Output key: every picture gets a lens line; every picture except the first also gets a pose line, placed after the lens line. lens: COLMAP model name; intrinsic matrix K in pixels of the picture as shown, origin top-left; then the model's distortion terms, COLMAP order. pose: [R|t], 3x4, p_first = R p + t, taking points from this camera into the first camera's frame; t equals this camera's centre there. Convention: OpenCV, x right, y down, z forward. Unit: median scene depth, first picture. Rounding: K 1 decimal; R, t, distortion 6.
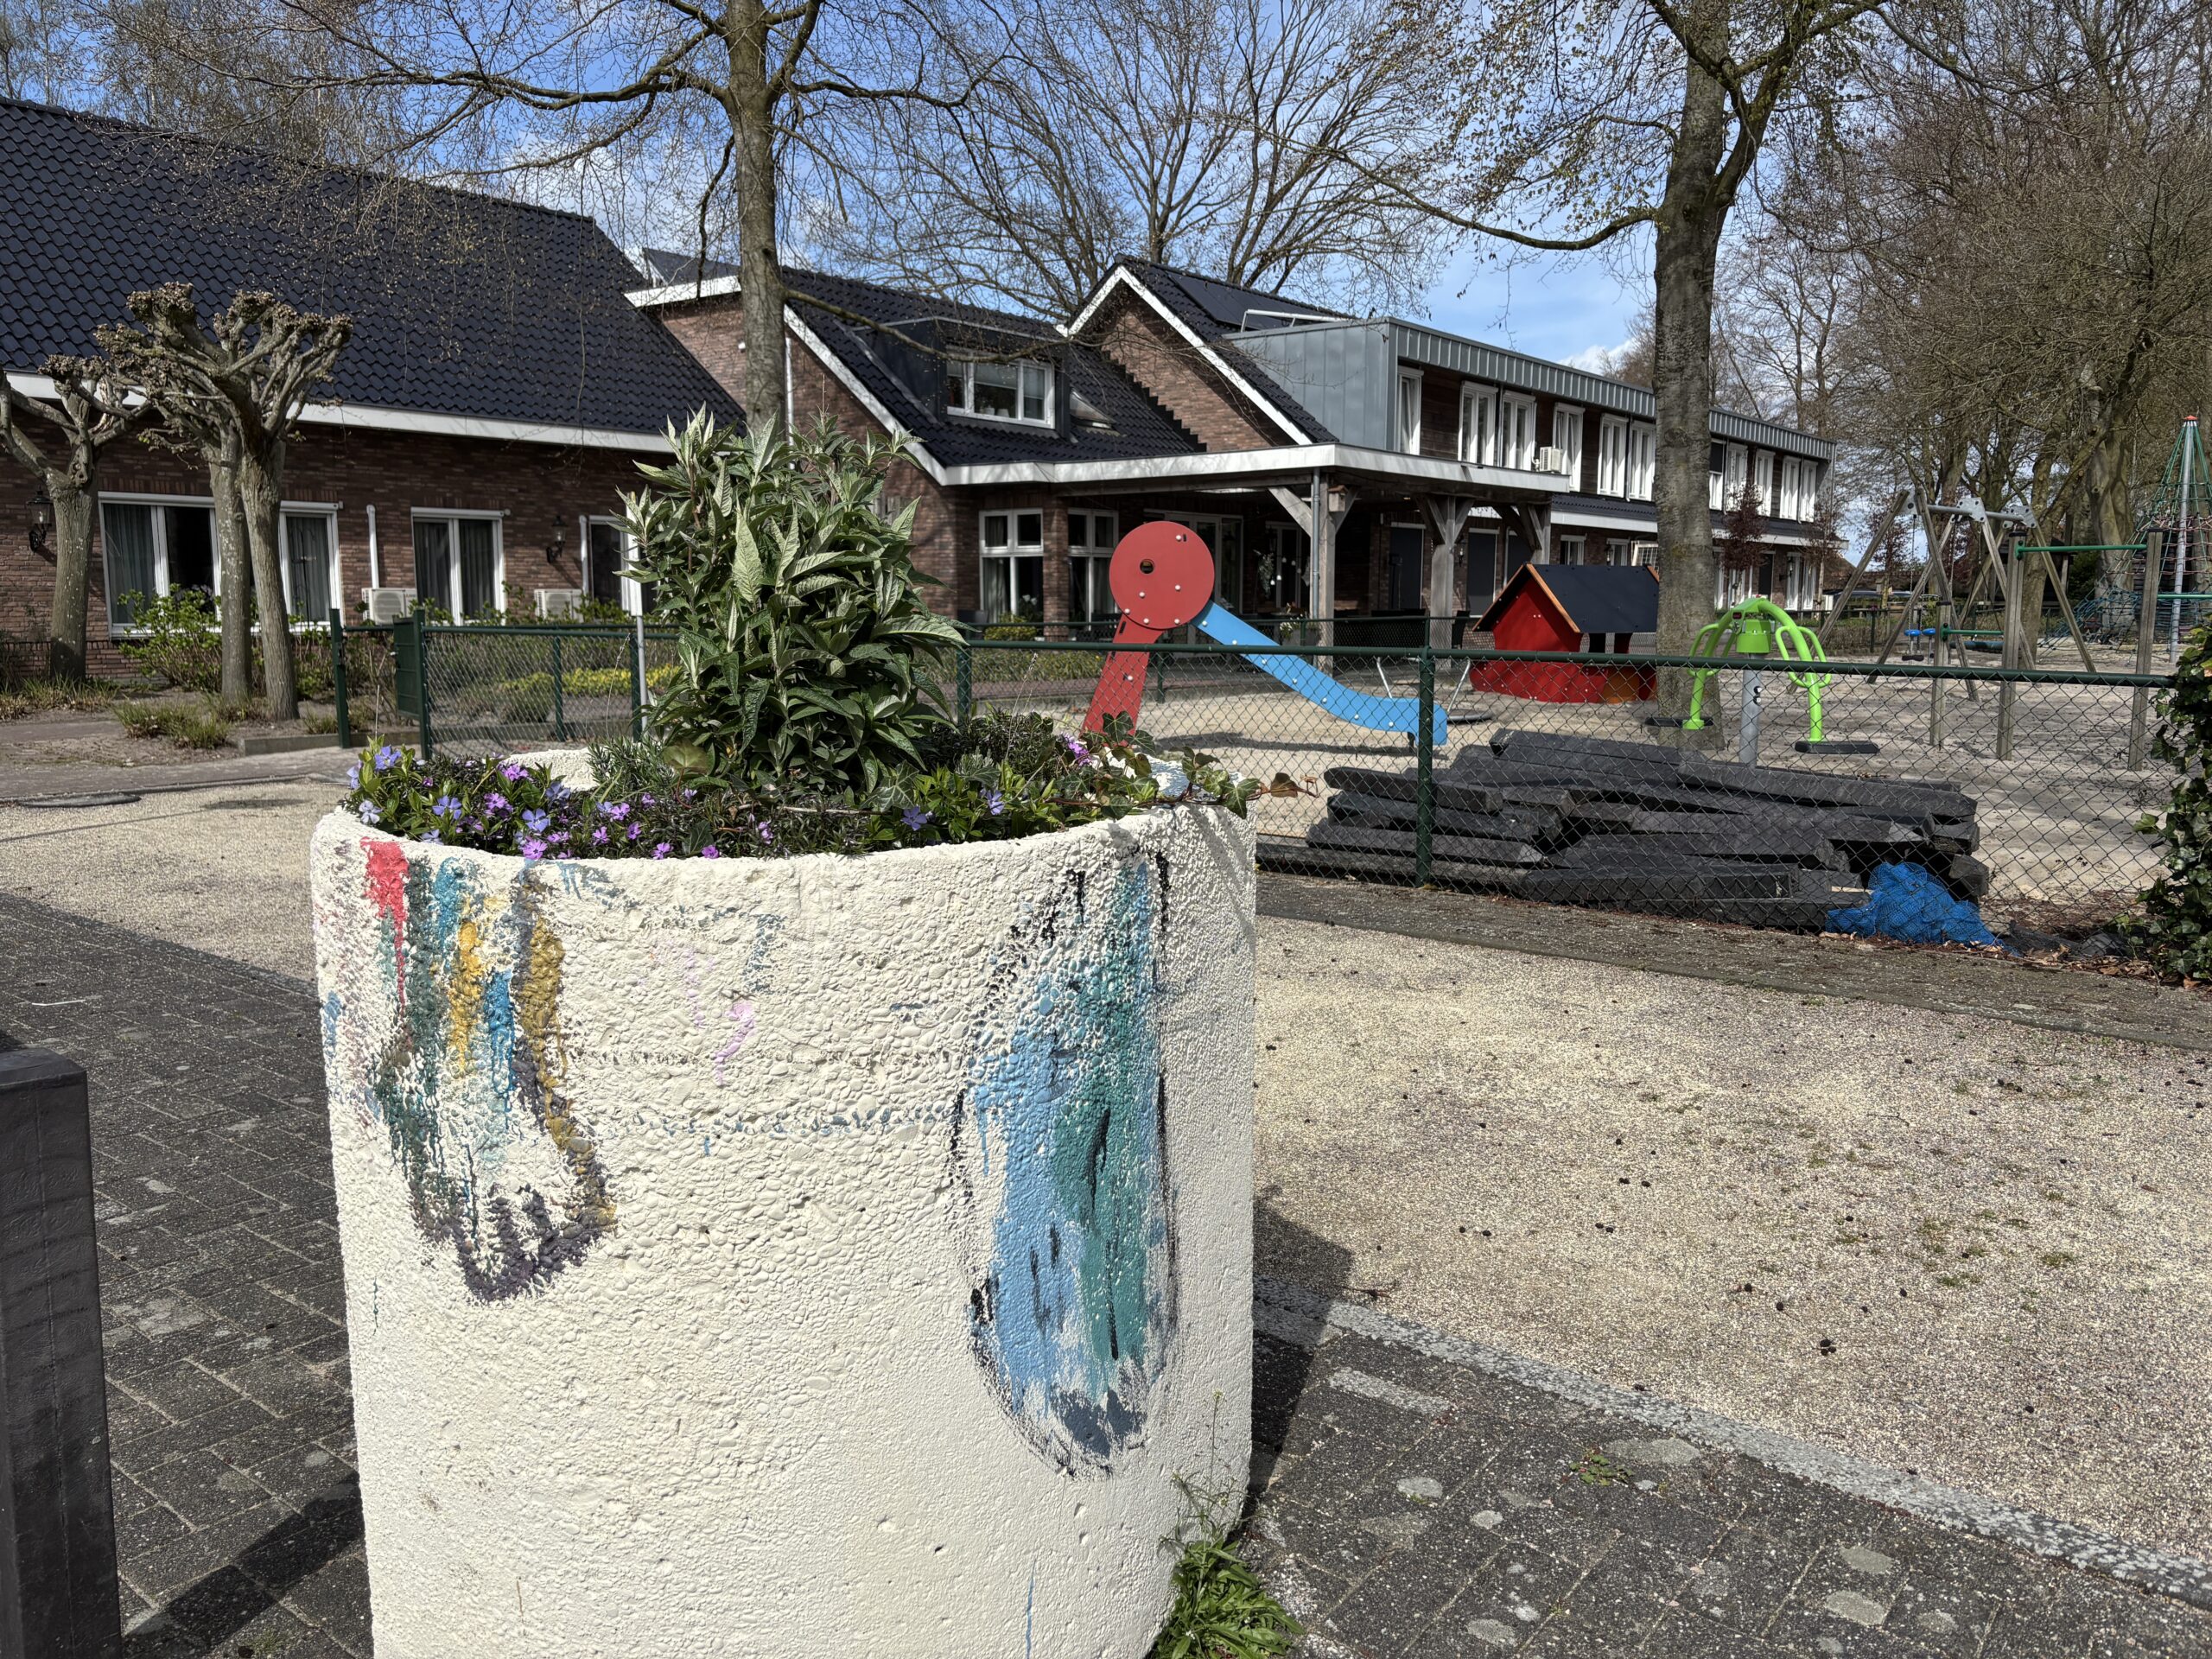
lens RADIAL K [[1717.5, 0, 1106.0], [0, 1717.5, 829.5], [0, 0, 1]] dist [0.024438, 0.002493]
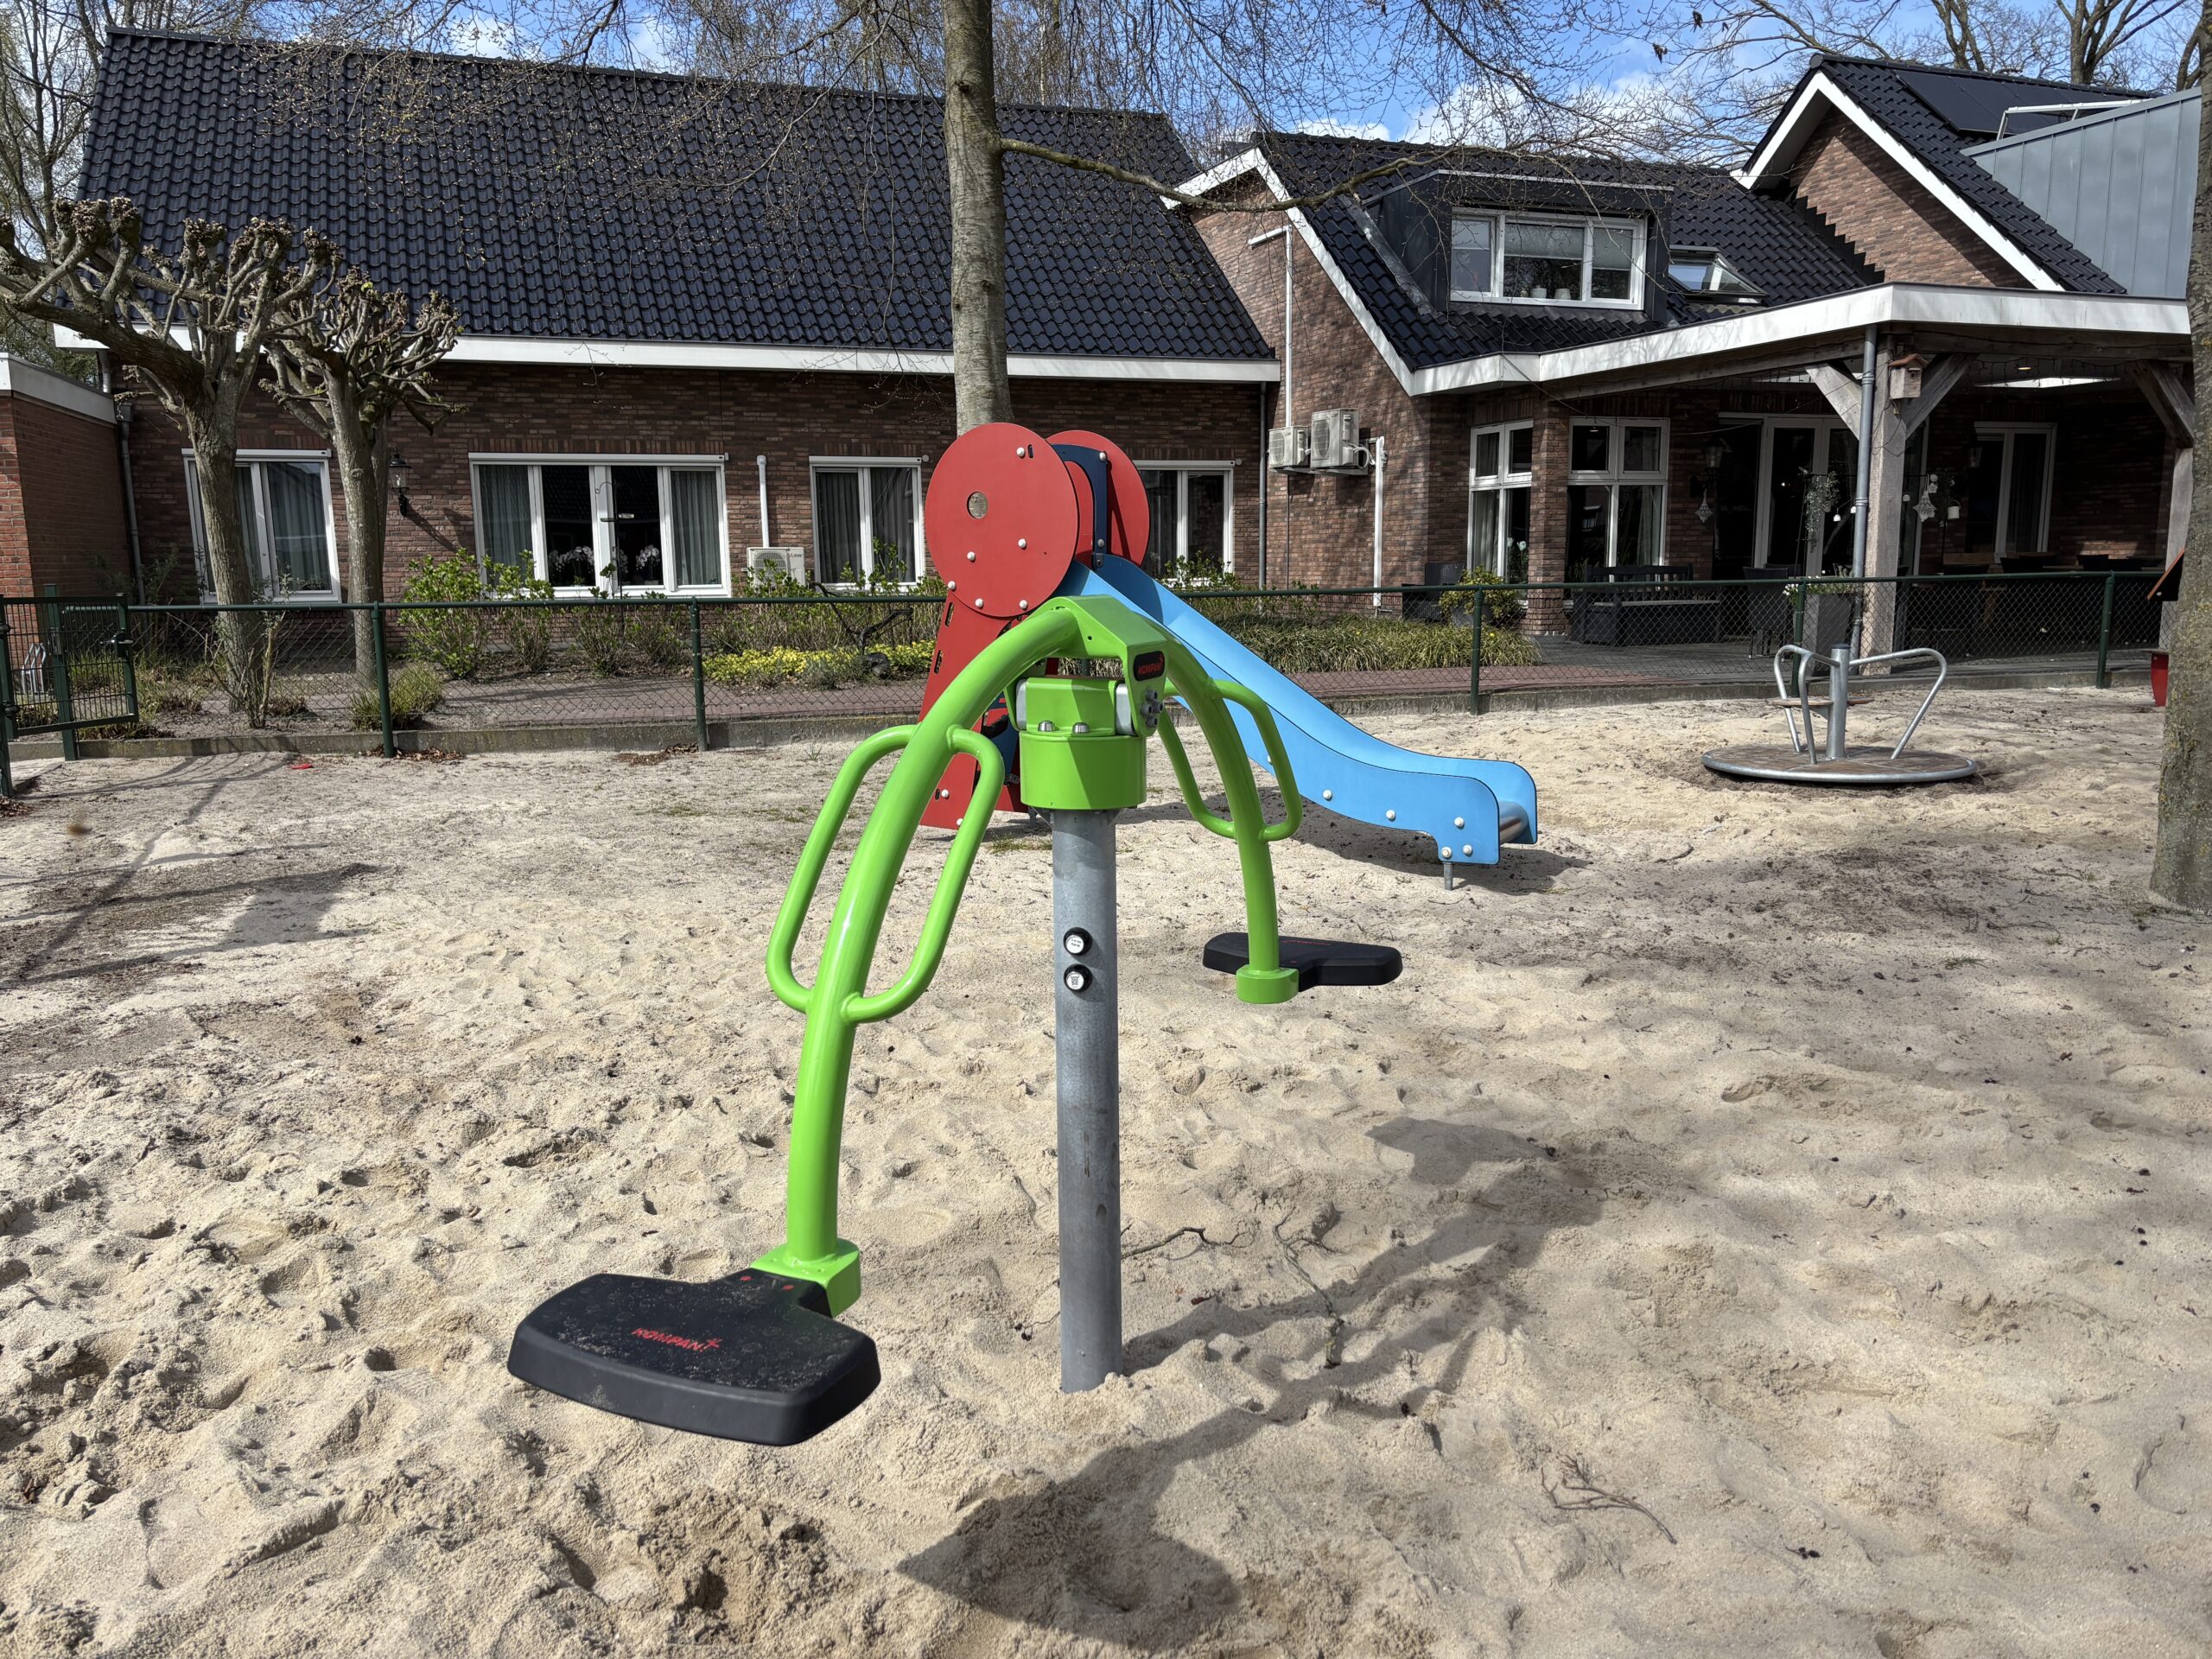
lens RADIAL K [[1685.7, 0, 1093.3], [0, 1685.7, 843.8], [0, 0, 1]] dist [0.069613, -0.054984]
pose [[0.853904, 0.078108, -0.514535, 0.189000], [-0.054838, 0.996673, 0.060290, -0.042520], [0.517533, -0.023266, 0.855347, 0.290078]]
